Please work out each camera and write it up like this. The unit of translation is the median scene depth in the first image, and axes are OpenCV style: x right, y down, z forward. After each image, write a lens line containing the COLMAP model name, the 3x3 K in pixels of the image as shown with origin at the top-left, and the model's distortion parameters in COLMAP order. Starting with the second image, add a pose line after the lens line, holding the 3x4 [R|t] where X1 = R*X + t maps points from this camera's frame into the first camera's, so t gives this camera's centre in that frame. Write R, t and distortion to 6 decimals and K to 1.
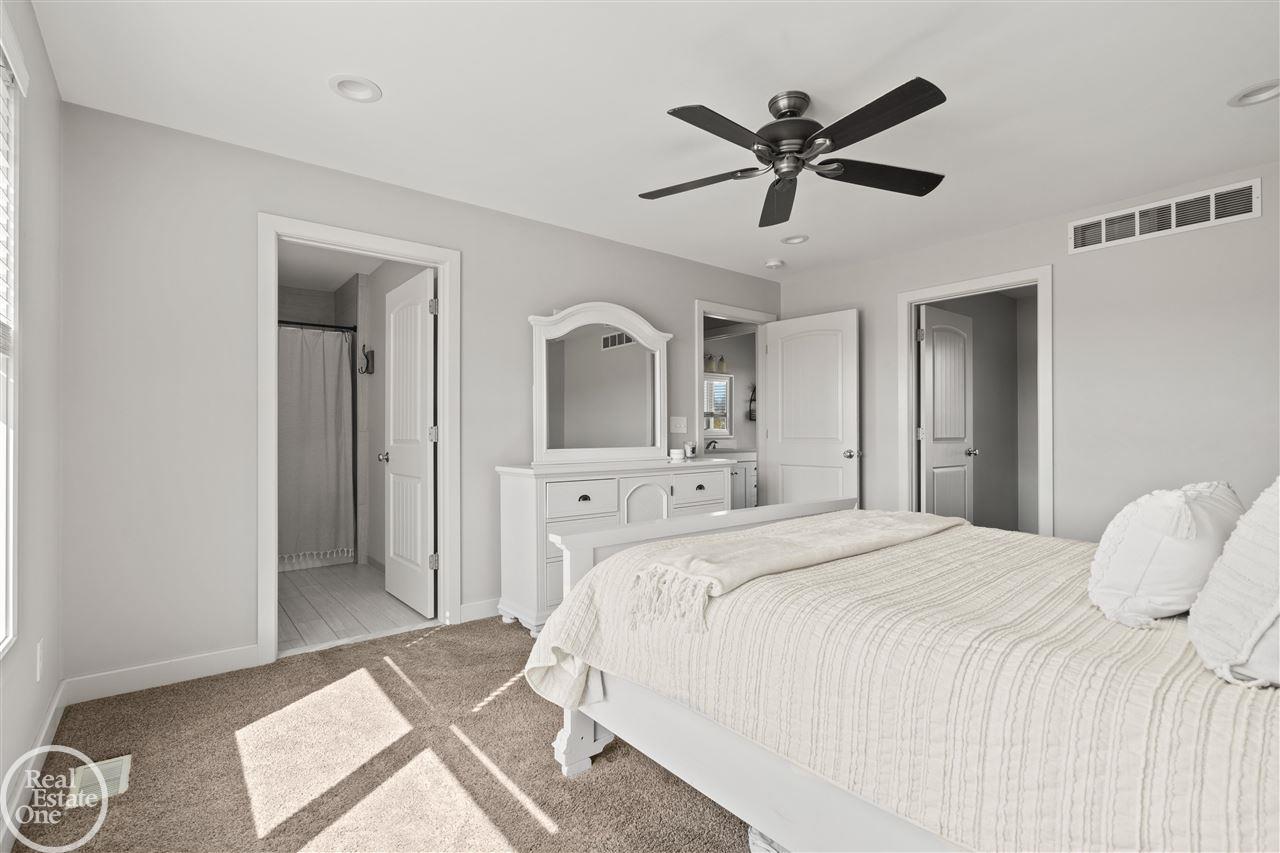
lens RADIAL K [[583.5, 0, 640.8], [0, 583.5, 430.9], [0, 0, 1]] dist [-0.000794, -0.000028]
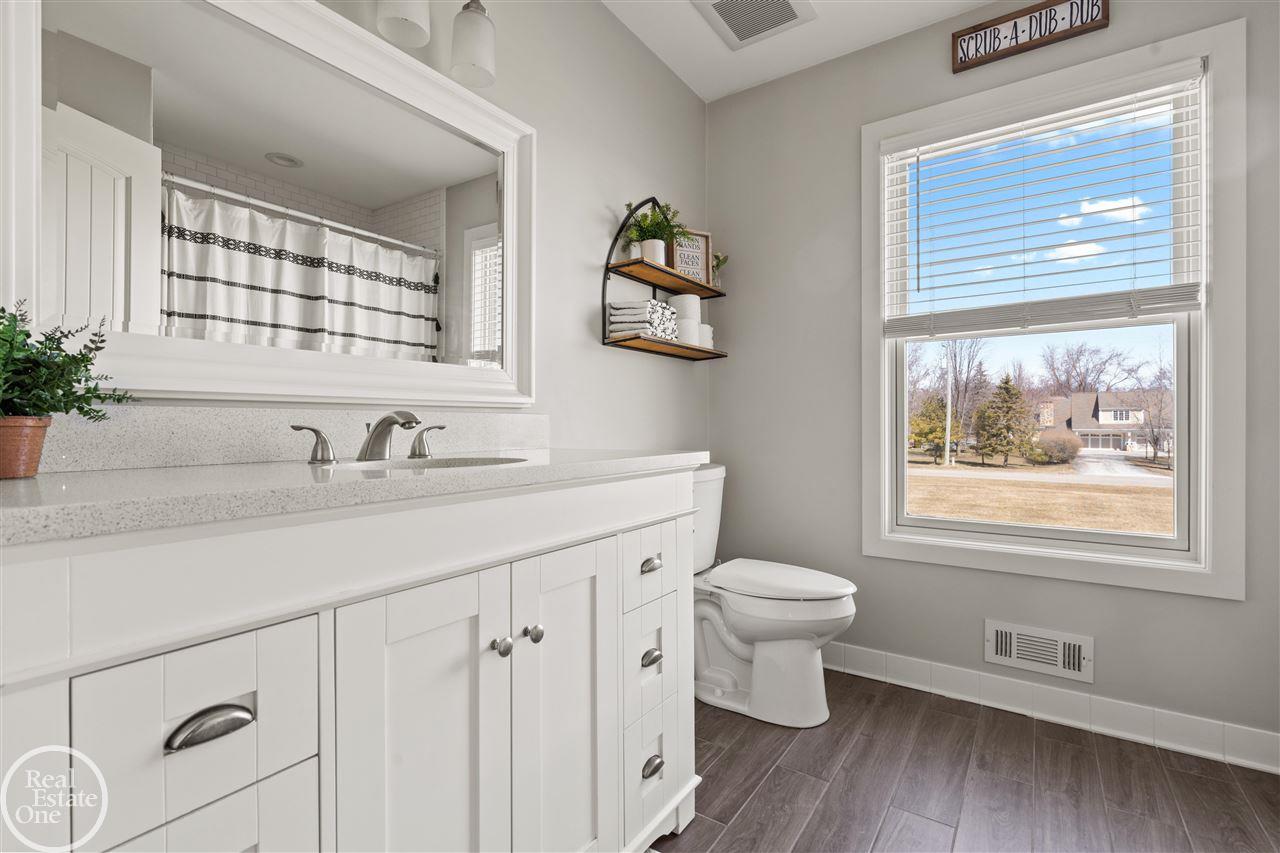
lens RADIAL K [[583.5, 0, 639.4], [0, 583.5, 424.9], [0, 0, 1]] dist [-0.000794, -0.000028]
pose [[0.961589, 0.000559, 0.274494, 0.135839], [0.000173, 0.999996, -0.002642, 0.019554], [-0.274495, 0.002588, 0.961585, 0.773448]]
